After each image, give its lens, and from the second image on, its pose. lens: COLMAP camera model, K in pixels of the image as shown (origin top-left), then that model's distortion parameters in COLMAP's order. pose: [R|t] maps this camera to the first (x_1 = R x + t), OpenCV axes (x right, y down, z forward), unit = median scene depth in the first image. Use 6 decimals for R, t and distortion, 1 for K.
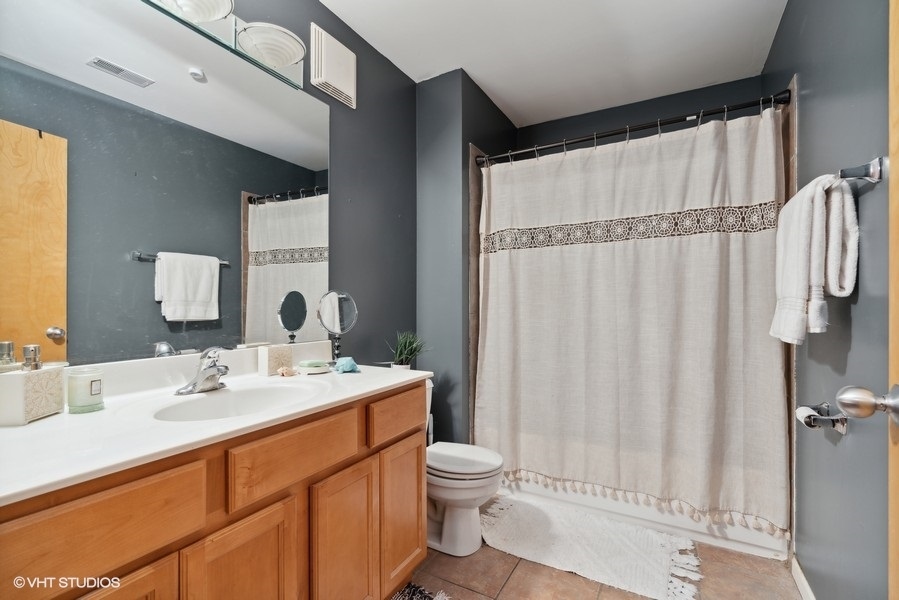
lens RADIAL K [[406.9, 0, 449.8], [0, 406.9, 302.8], [0, 0, 1]] dist [-0.004431, 0.001191]
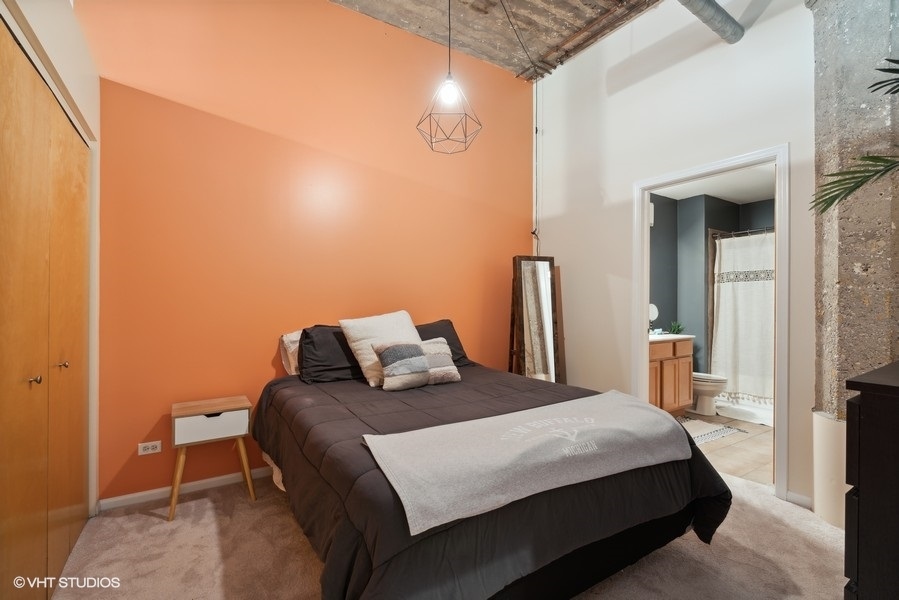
lens RADIAL K [[406.9, 0, 448.7], [0, 406.9, 302.8], [0, 0, 1]] dist [-0.004431, 0.001191]
pose [[0.884030, 0.002185, -0.467426, -0.150375], [0.000139, 0.999988, 0.004938, -0.038794], [0.467431, -0.004430, 0.884019, -1.395189]]
